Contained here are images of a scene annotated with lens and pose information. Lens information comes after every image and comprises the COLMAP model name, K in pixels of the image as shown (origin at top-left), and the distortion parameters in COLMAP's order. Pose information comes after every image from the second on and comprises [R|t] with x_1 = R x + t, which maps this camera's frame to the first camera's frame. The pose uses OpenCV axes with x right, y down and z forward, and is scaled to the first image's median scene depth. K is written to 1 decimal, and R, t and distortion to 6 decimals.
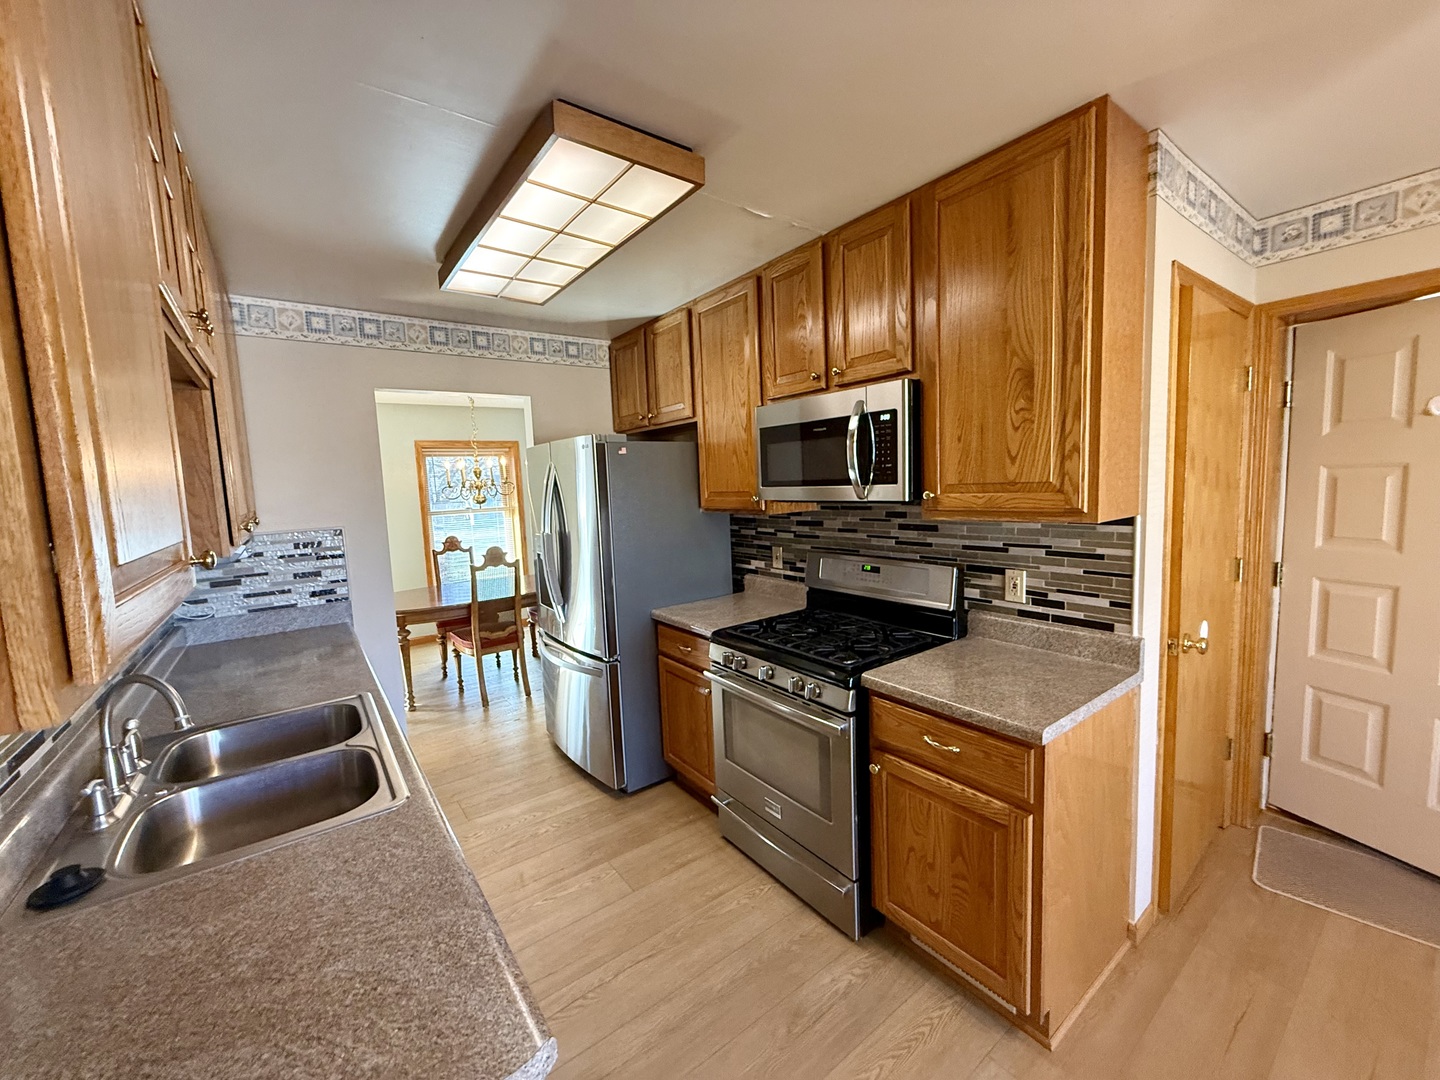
lens RADIAL K [[573.9, 0, 716.6], [0, 573.9, 539.5], [0, 0, 1]] dist [0.000220, -0.000108]
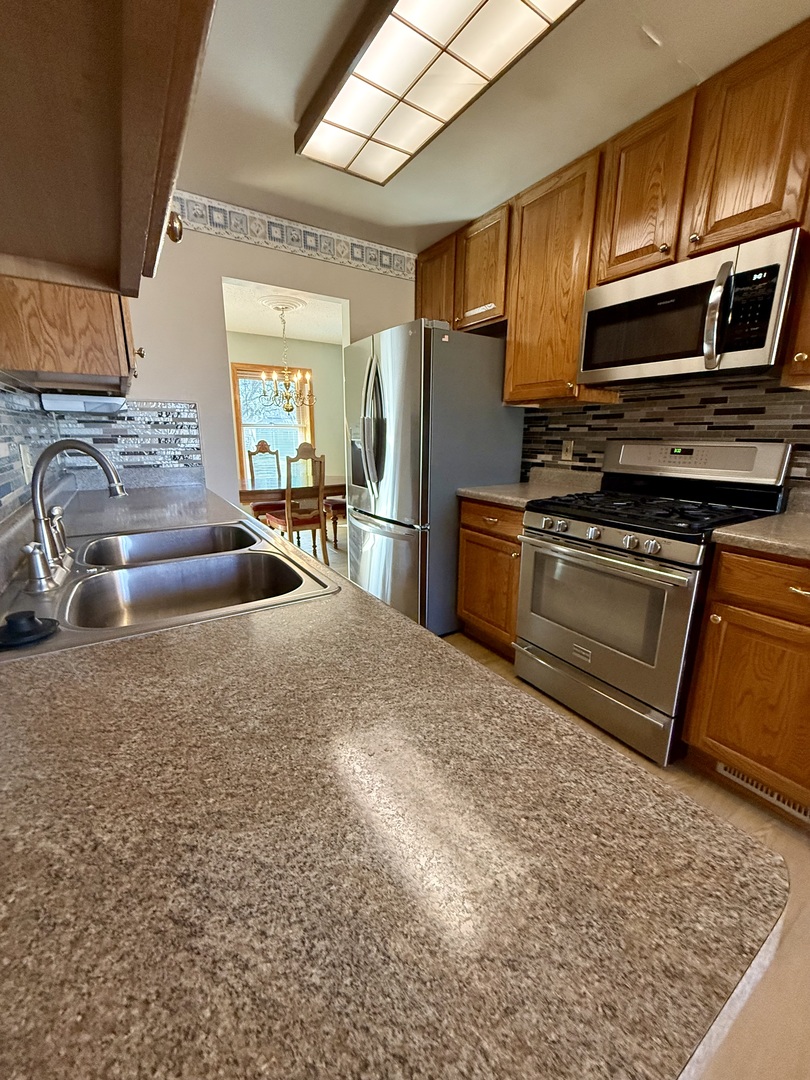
lens RADIAL K [[430.5, 0, 406.2], [0, 430.5, 537.5], [0, 0, 1]] dist [0.000220, -0.000108]
pose [[0.996642, 0.061470, -0.054092, -0.182373], [-0.053622, 0.989232, 0.136182, 0.121920], [0.061880, -0.132825, 0.989206, 0.139850]]
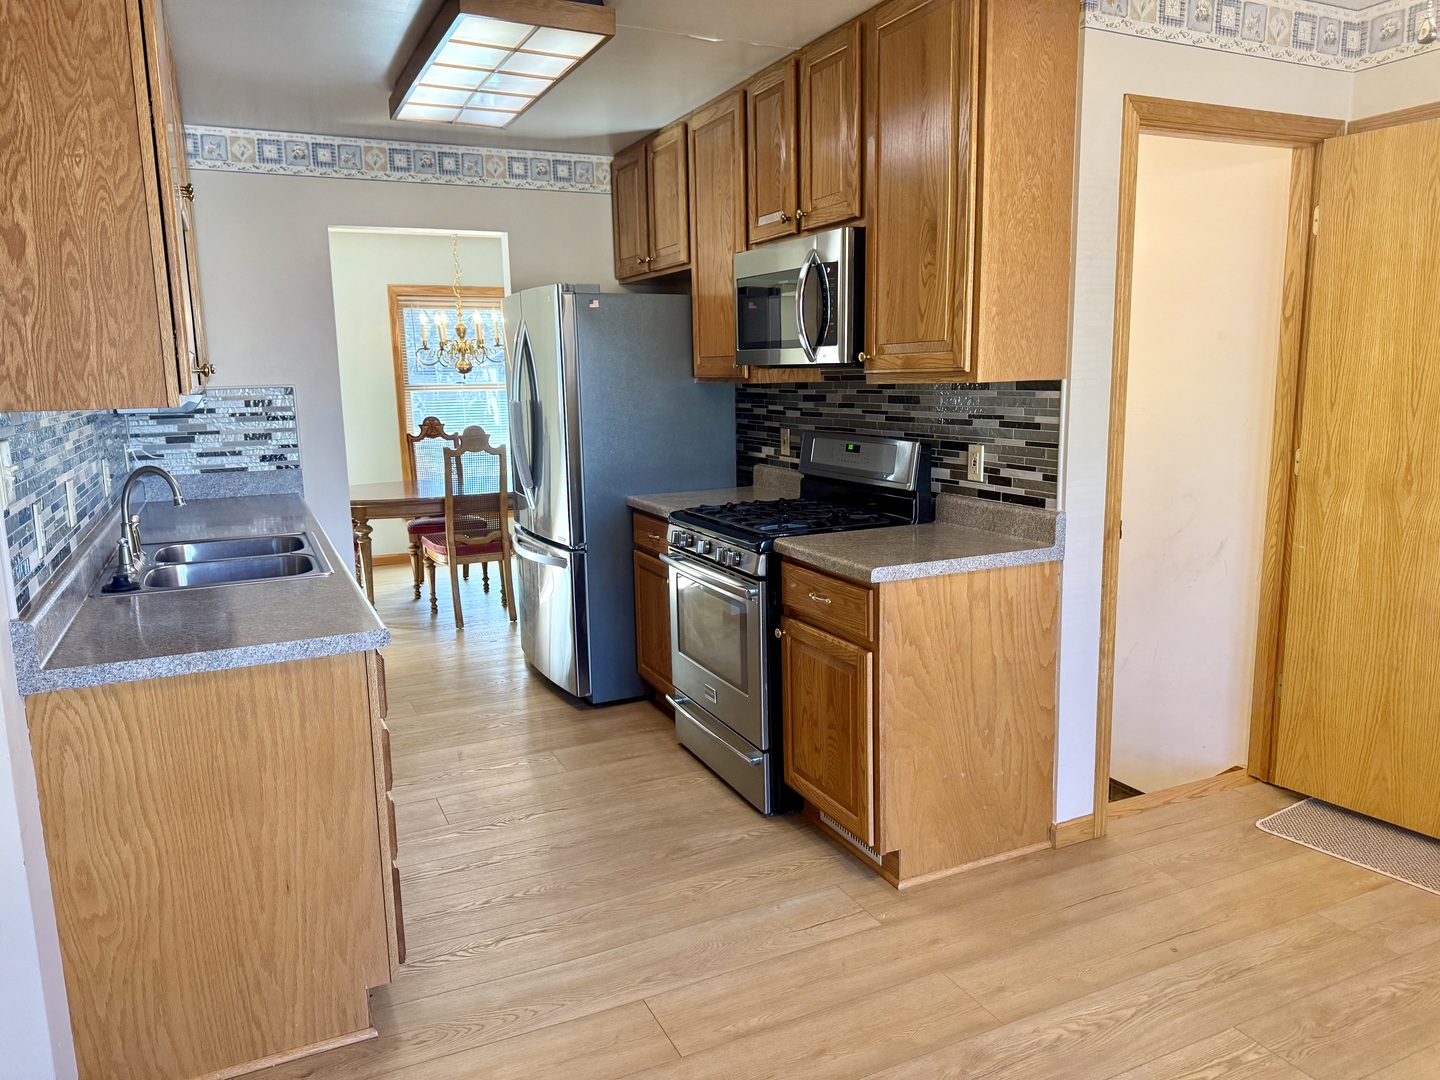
lens RADIAL K [[1010.9, 0, 722.2], [0, 1010.9, 546.8], [0, 0, 1]] dist [0.122723, -0.215247]
pose [[0.980968, 0.056205, -0.185858, 0.346926], [-0.041433, 0.995735, 0.082433, 0.077021], [0.189698, -0.073163, 0.979113, -0.505233]]
